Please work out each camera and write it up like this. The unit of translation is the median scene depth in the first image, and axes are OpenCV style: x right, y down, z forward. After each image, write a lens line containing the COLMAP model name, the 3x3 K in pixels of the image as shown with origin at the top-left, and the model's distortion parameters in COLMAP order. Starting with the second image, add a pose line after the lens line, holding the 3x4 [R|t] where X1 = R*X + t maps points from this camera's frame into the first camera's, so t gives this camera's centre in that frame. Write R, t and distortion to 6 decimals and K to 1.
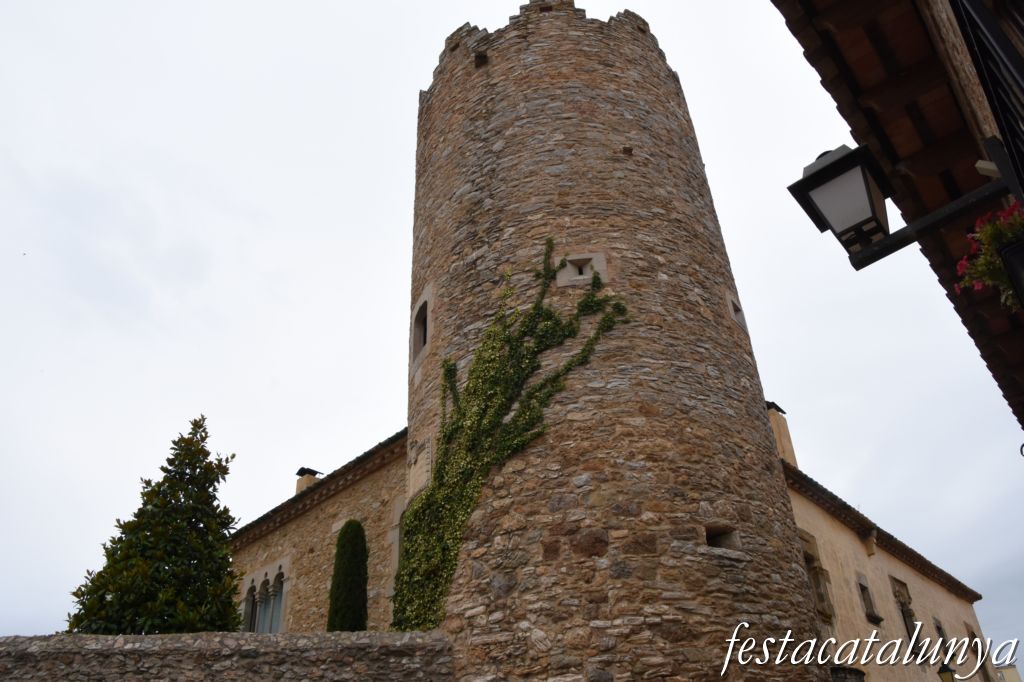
lens RADIAL K [[801.4, 0, 511.6], [0, 801.4, 340.1], [0, 0, 1]] dist [-0.124358, 0.044755]
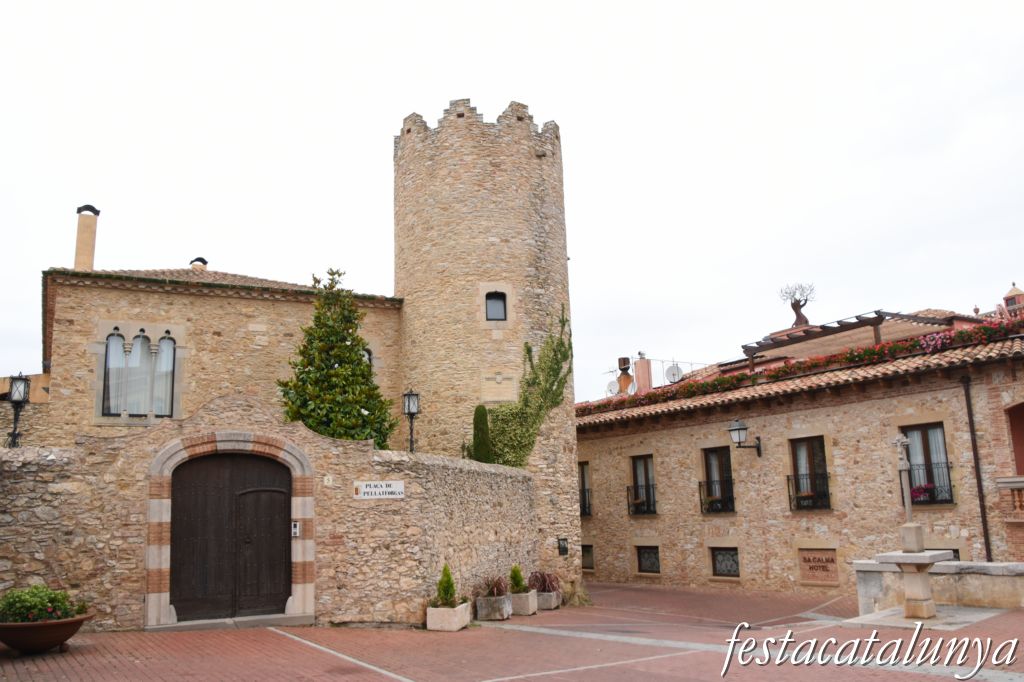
lens RADIAL K [[801.4, 0, 511.9], [0, 801.4, 340.6], [0, 0, 1]] dist [-0.124358, 0.044755]
pose [[0.267989, 0.227708, 0.936125, -2.266856], [-0.530542, 0.845944, -0.053891, 0.170986], [-0.804181, -0.482212, 0.347512, 0.339091]]
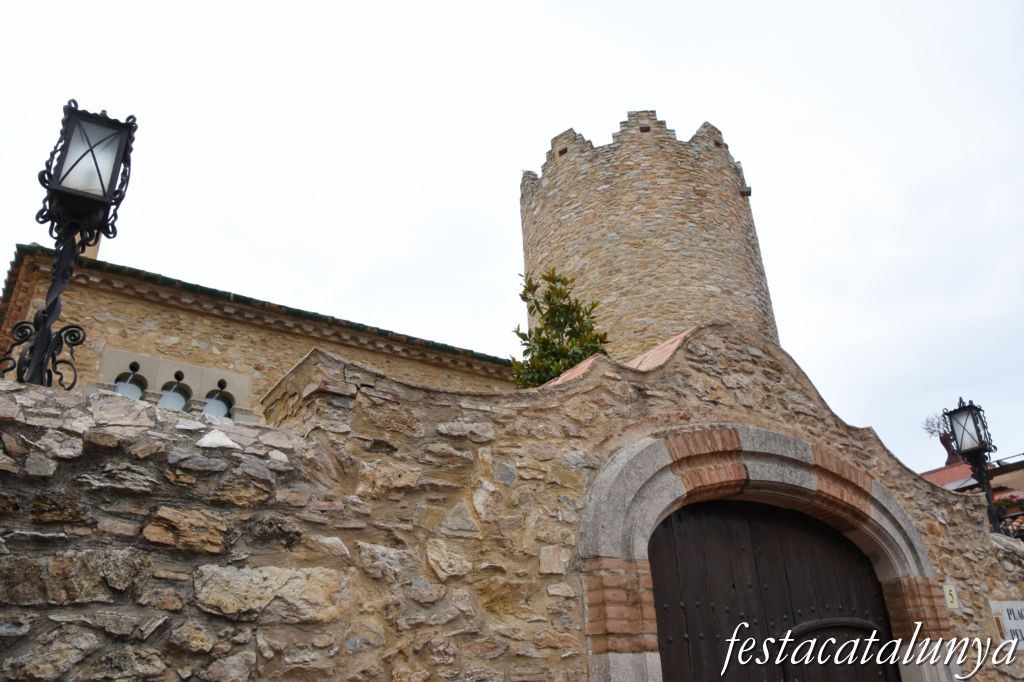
lens RADIAL K [[801.4, 0, 512.5], [0, 801.4, 335.9], [0, 0, 1]] dist [-0.124358, 0.044755]
pose [[0.155126, 0.464168, 0.872057, -1.556377], [-0.534702, 0.781713, -0.320965, 0.623606], [-0.830680, -0.416501, 0.369456, 1.049214]]
